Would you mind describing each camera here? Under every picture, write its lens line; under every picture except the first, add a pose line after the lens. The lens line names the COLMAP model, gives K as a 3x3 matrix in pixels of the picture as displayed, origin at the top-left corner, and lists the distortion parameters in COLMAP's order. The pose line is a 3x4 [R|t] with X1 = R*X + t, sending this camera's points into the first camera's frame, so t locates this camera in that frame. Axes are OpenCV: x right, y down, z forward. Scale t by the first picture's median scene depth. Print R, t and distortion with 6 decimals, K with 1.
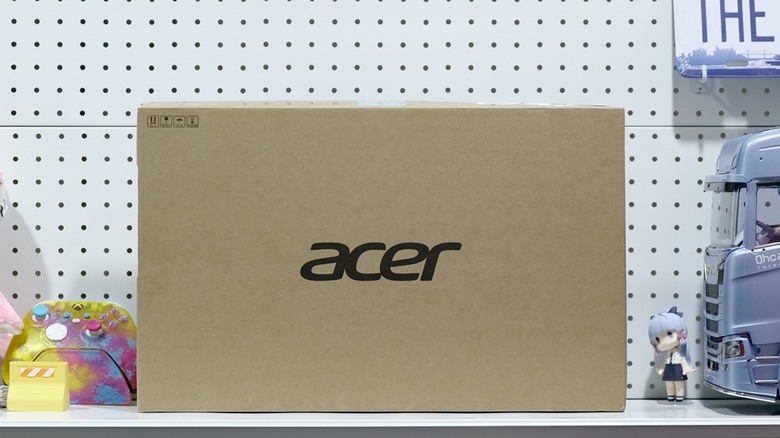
lens RADIAL K [[2605.7, 0, 389.0], [0, 2605.7, 220.4], [0, 0, 1]] dist [-0.131596, 0.000000]
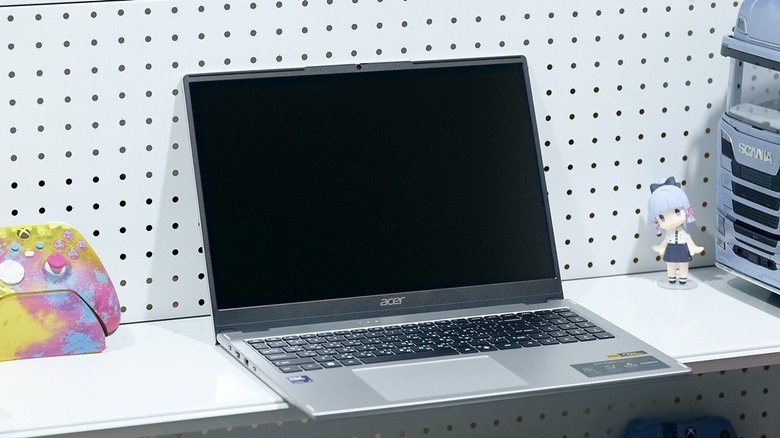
lens RADIAL K [[2605.7, 0, 392.2], [0, 2605.7, 214.1], [0, 0, 1]] dist [-0.131596, 0.000000]
pose [[0.931792, -0.077567, 0.354608, -0.300869], [0.000555, 0.977205, 0.212297, -0.145656], [-0.362992, -0.197620, 0.910595, 0.220666]]
